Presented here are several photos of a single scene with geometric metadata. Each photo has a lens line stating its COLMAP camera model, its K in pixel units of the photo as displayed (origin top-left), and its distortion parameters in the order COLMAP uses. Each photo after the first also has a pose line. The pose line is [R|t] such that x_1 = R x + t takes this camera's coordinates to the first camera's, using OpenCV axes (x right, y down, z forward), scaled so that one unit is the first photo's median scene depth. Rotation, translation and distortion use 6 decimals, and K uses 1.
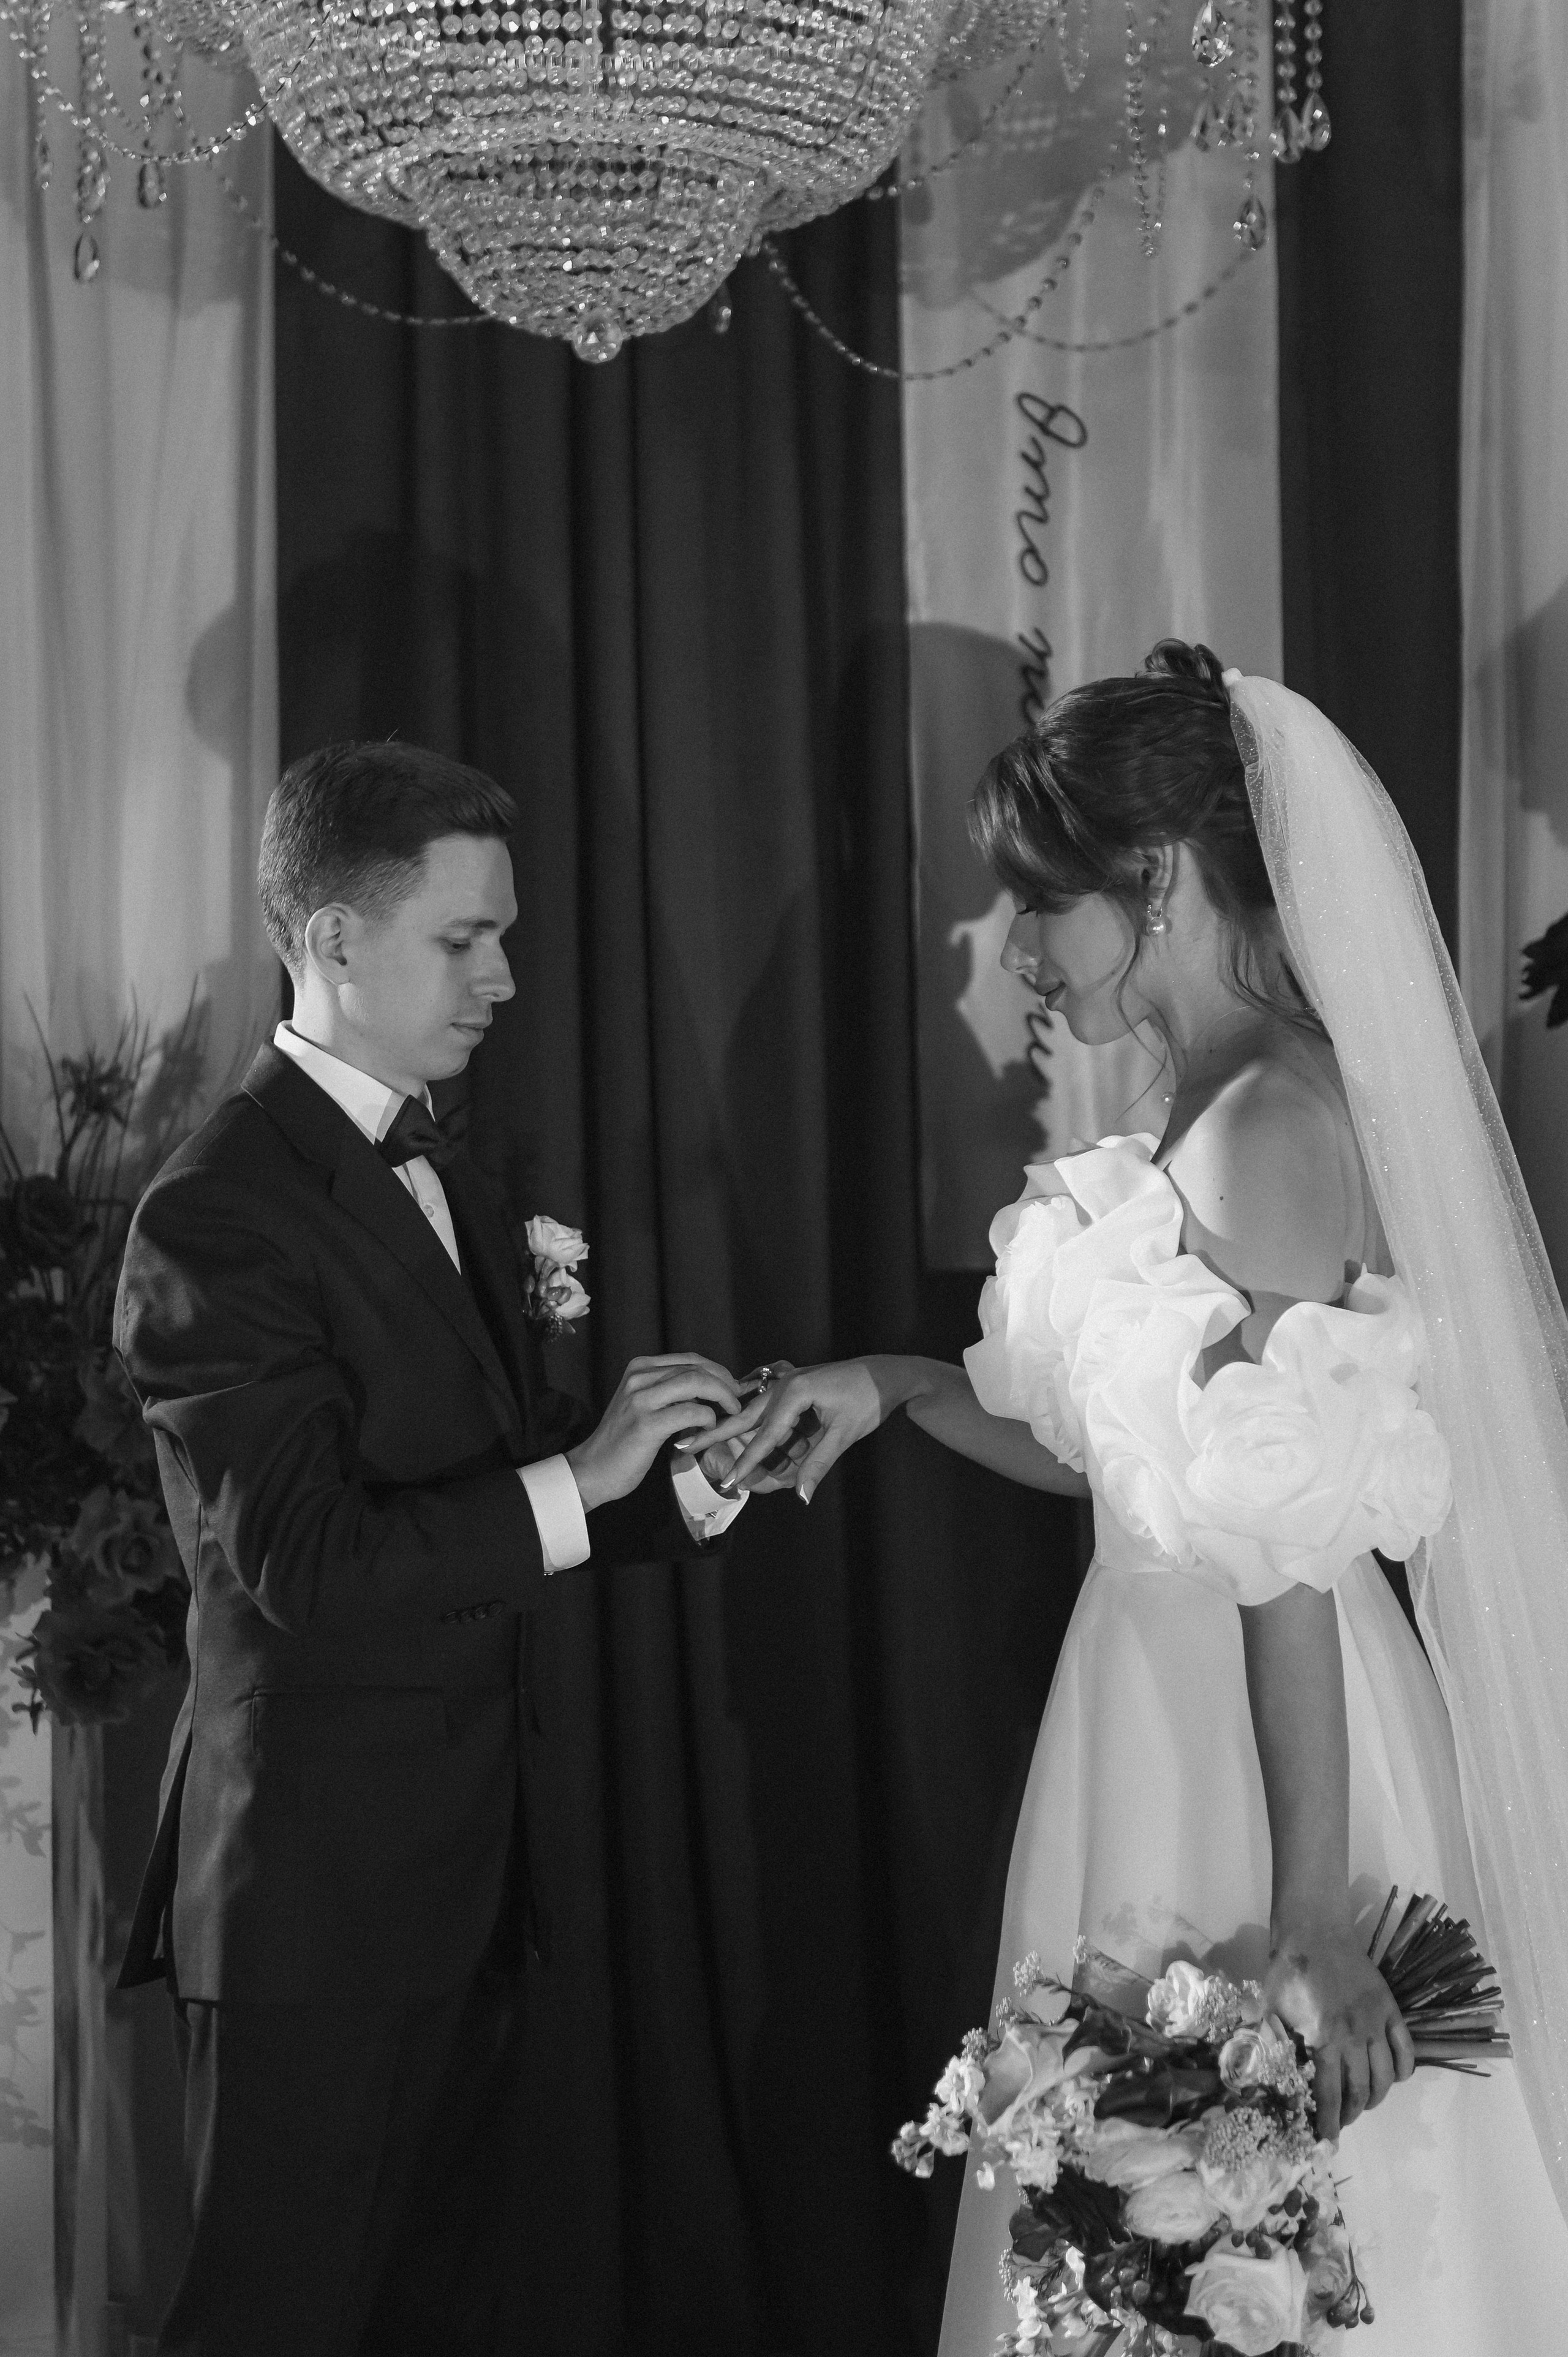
lens RADIAL K [[4353.8, 0, 784.0], [0, 4353.8, 1178.5], [0, 0, 1]] dist [0.014794, -0.076228]
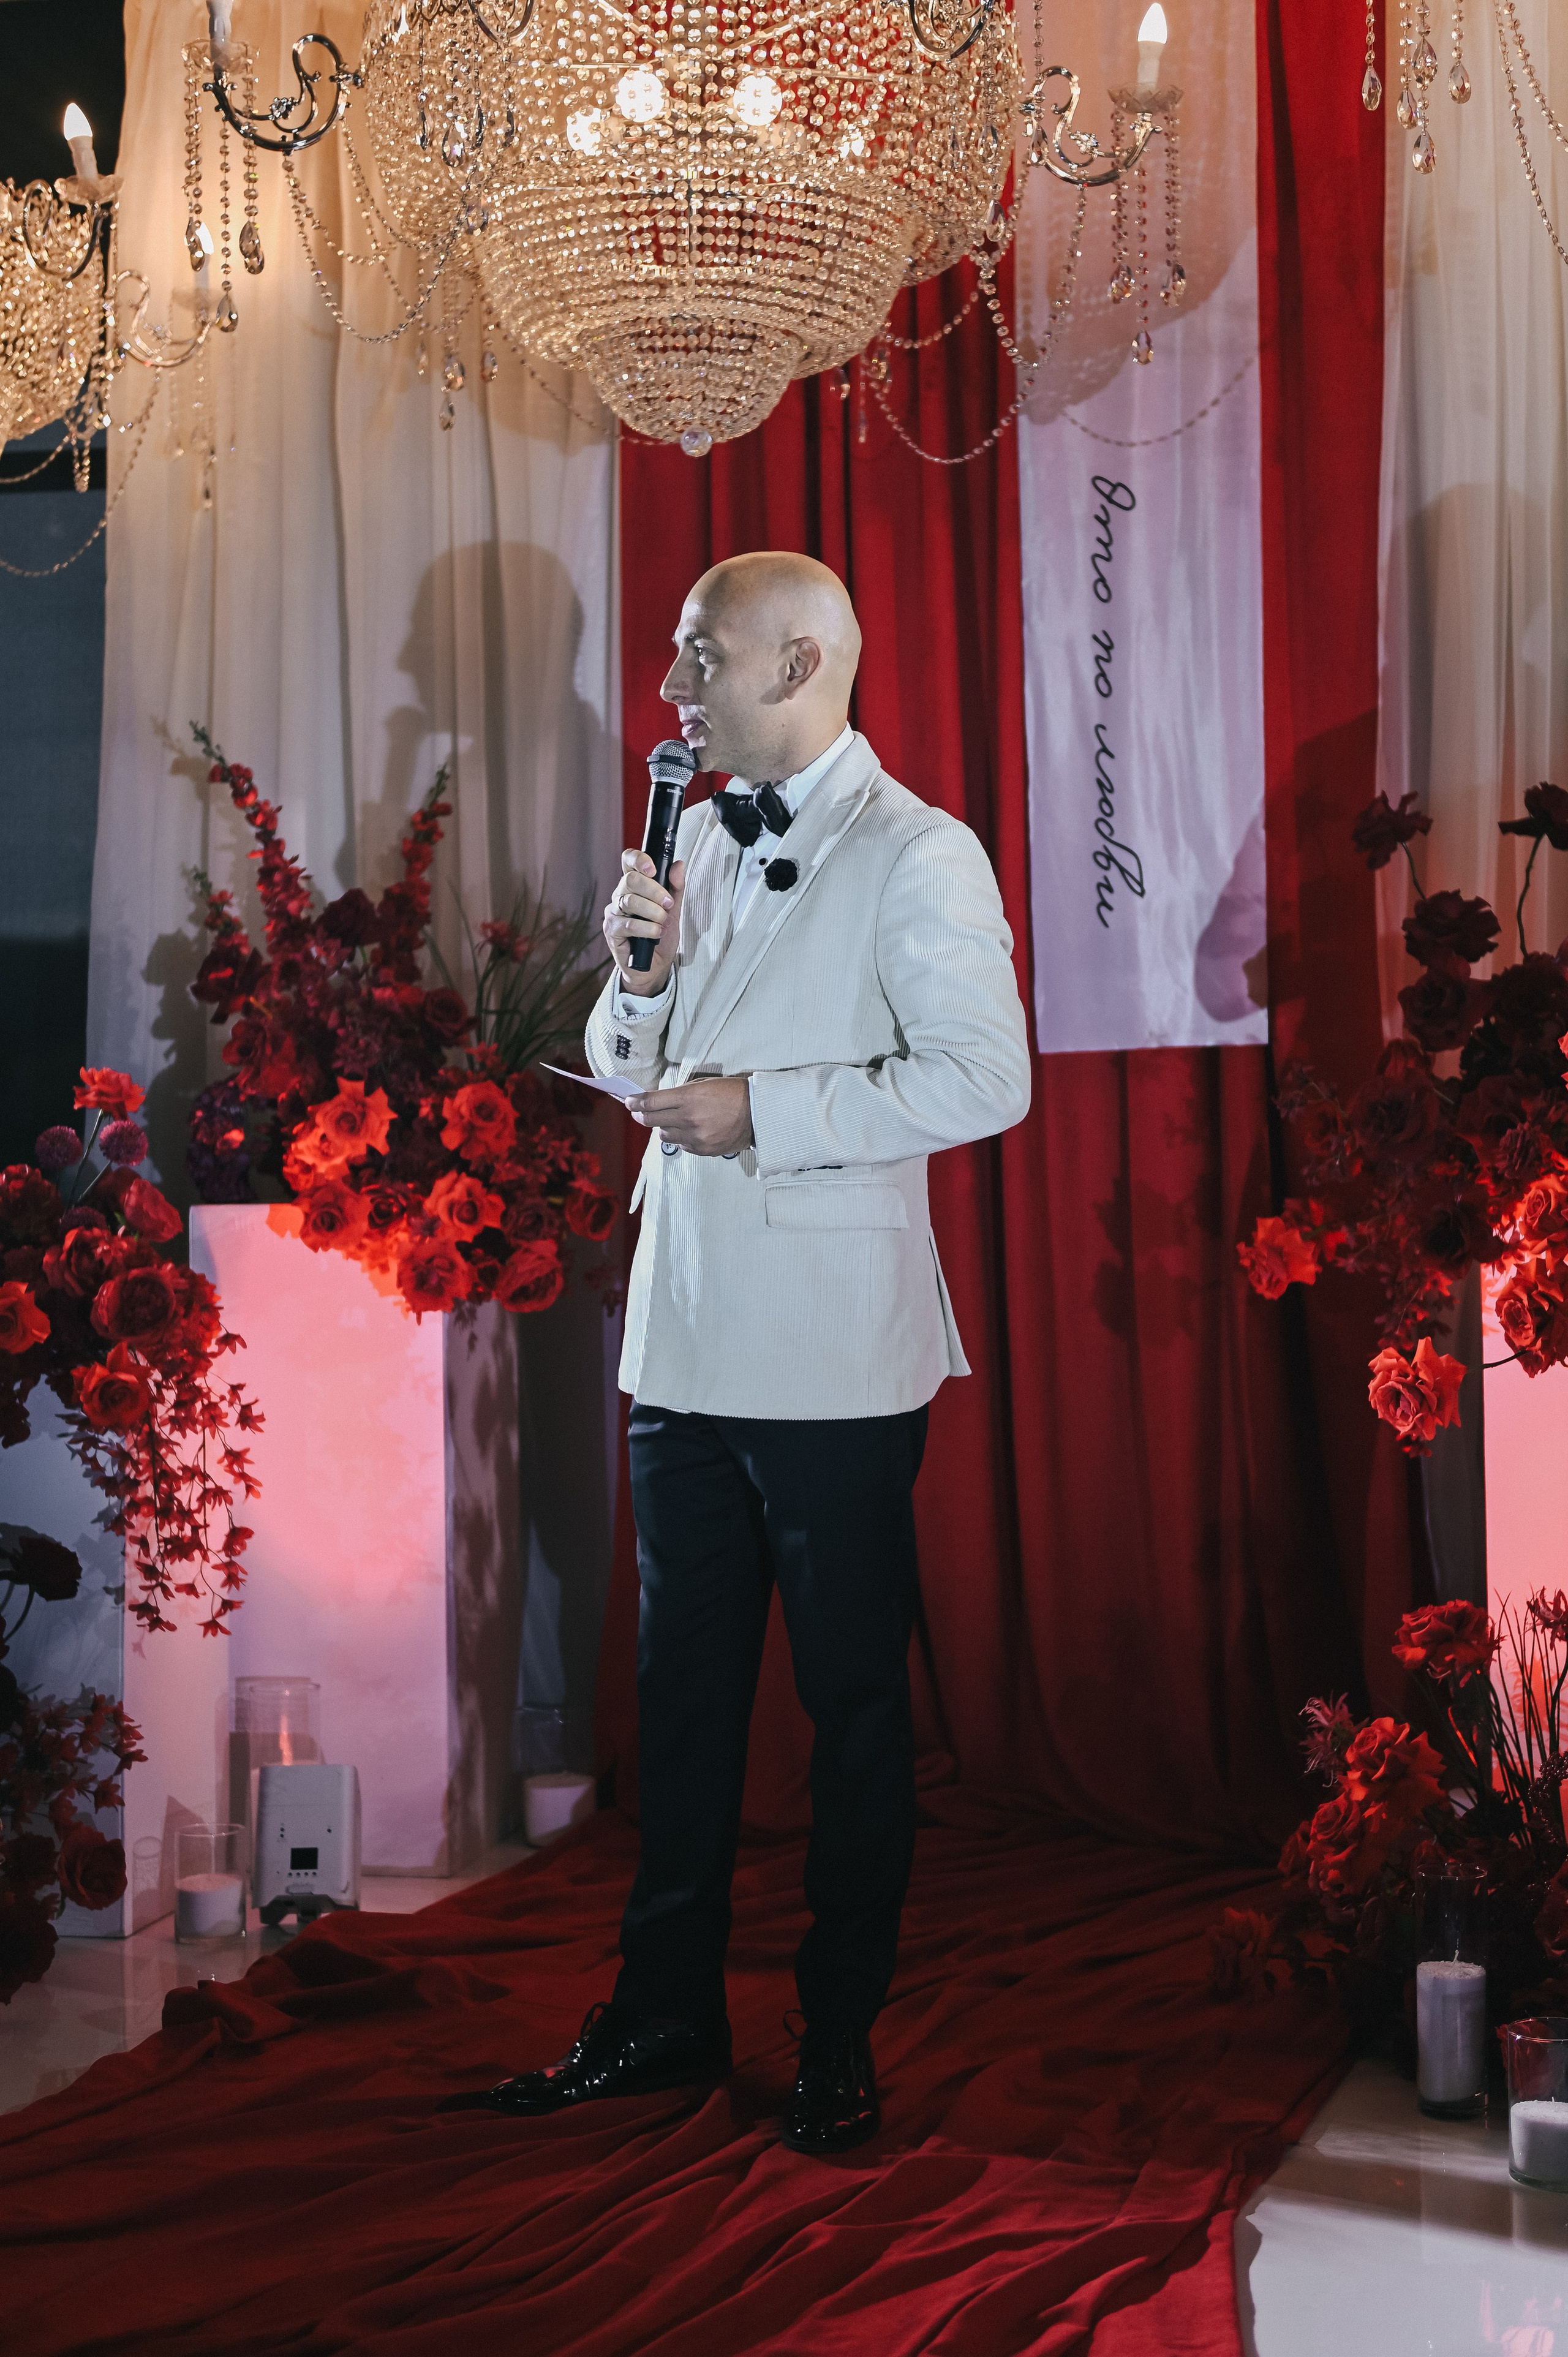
lens RADIAL K [[3203.6, 0, 824.6], [0, 3203.6, 1176.2], [0, 0, 1]] dist [0.011758, 0.005540]
pose [[0.974924, -0.002735, -0.222520, 0.235408], [0.004457, 0.999964, 0.007234, 0.062207], [0.222492, -0.008045, 0.974901, -0.128310]]
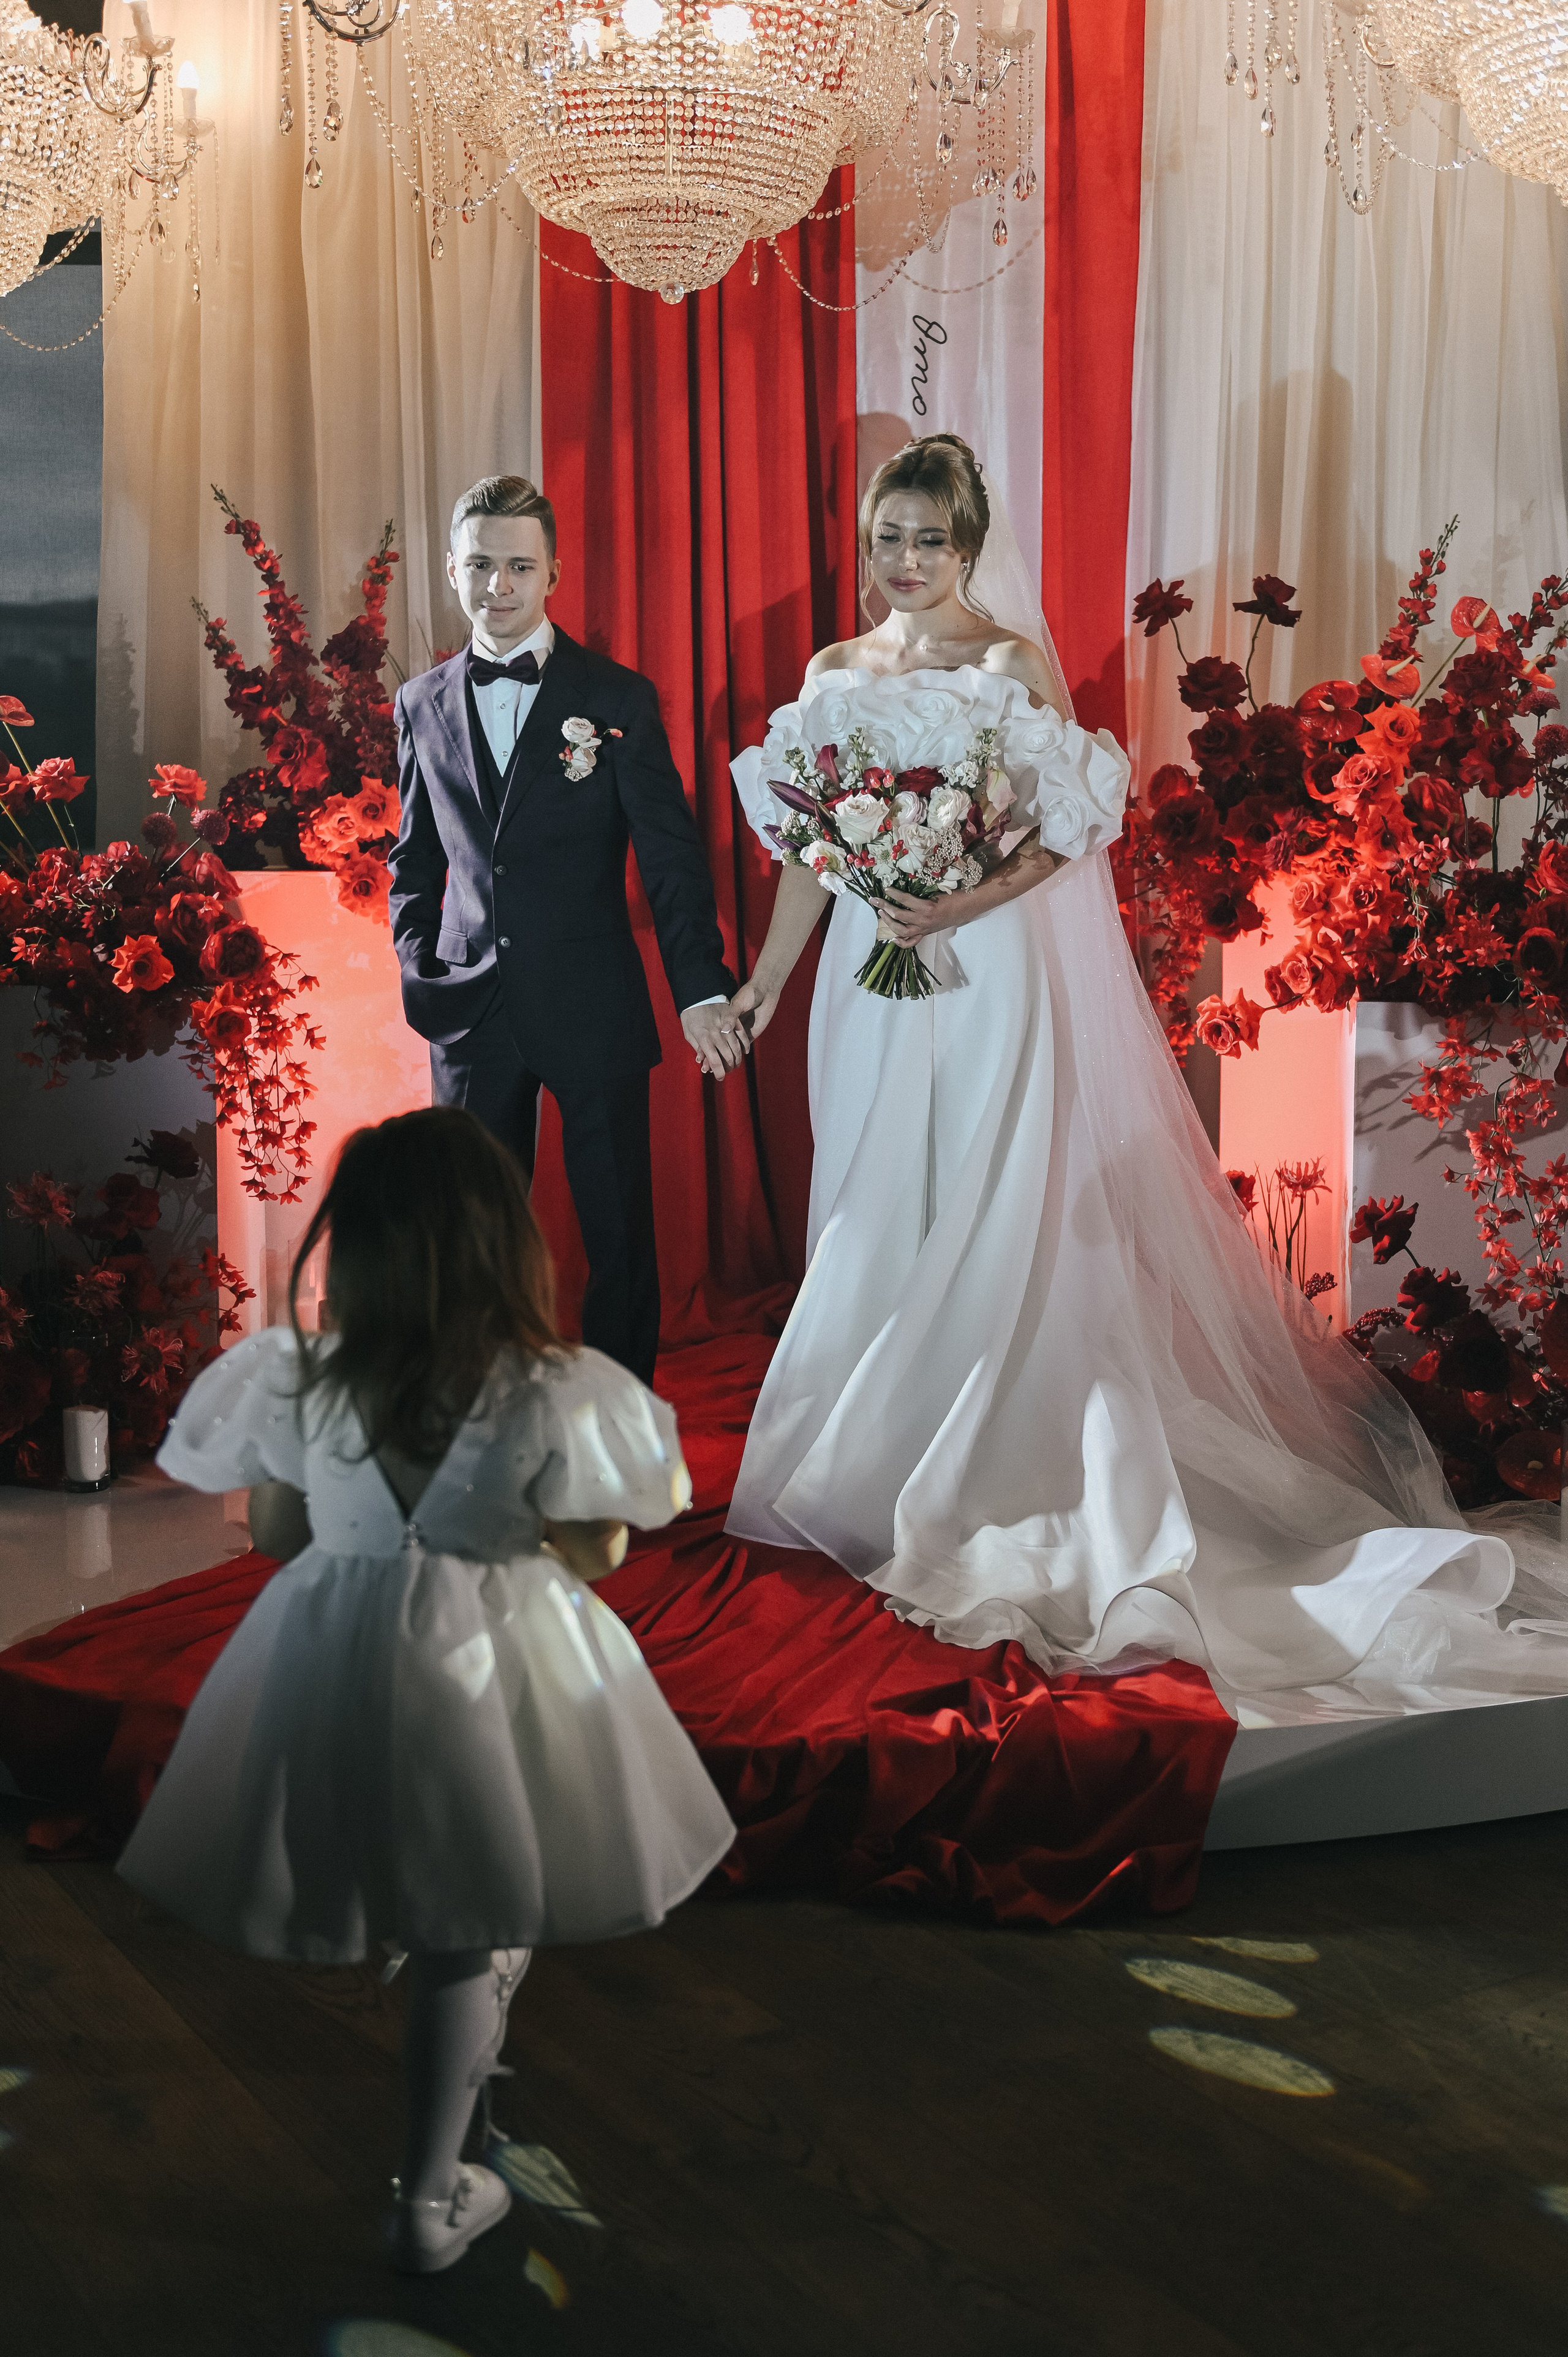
lens RADIAL K [[2666.0, 0, 830.9], [0, 2666.0, 1179.3], [0, 0, 1]] dist [-0.008216, -0.004223]
pose [[0.998752, 0.018436, -0.046416, 0.088824], [-0.011652, 0.989742, 0.142389, 0.041076], [0.048565, -0.141670, 0.988722, -0.285958]]
